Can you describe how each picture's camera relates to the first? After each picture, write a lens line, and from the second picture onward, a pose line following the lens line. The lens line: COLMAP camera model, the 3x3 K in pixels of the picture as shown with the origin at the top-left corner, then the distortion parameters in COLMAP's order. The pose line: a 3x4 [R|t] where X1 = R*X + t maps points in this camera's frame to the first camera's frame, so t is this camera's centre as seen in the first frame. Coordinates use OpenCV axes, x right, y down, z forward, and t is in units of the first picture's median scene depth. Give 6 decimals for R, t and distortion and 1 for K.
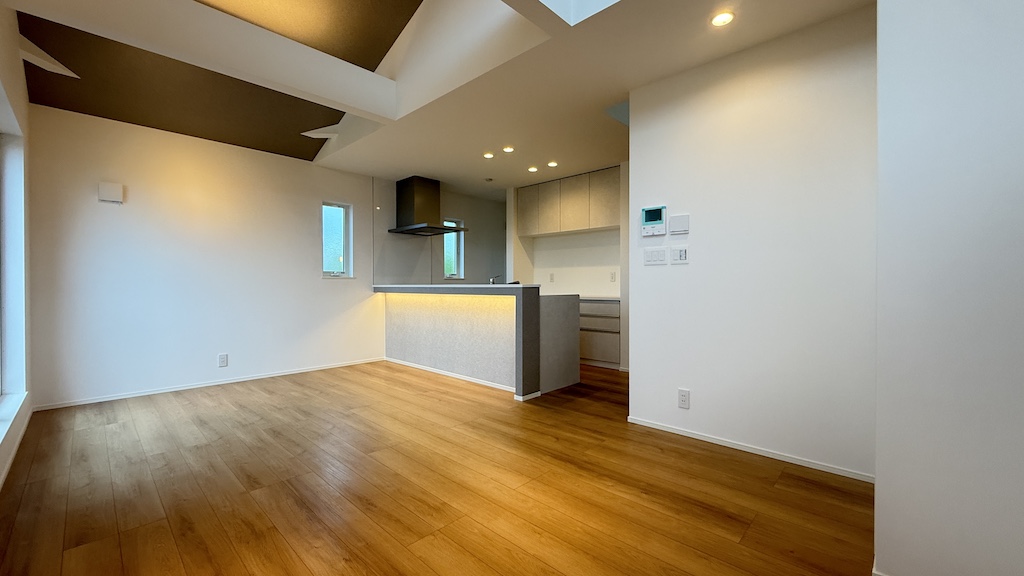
lens RADIAL K [[408.8, 0, 509.3], [0, 408.8, 285.9], [0, 0, 1]] dist [0.000025, 0.000682]
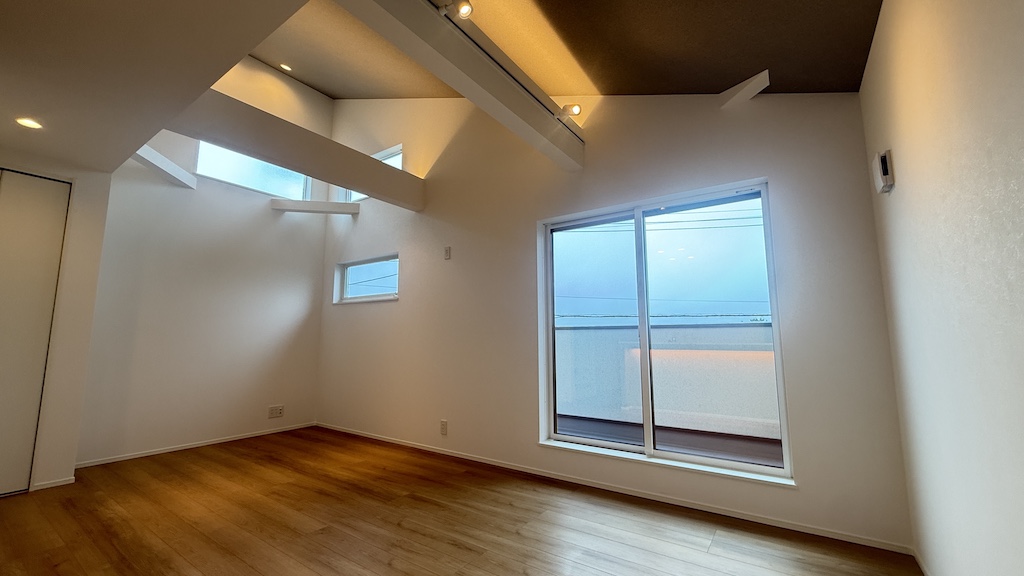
lens RADIAL K [[408.8, 0, 508.4], [0, 408.8, 289.1], [0, 0, 1]] dist [0.000025, 0.000682]
pose [[-0.987693, -0.017337, -0.155442, -0.554842], [0.000829, 0.993244, -0.116044, -0.027816], [0.156403, -0.114745, -0.981005, 1.901123]]
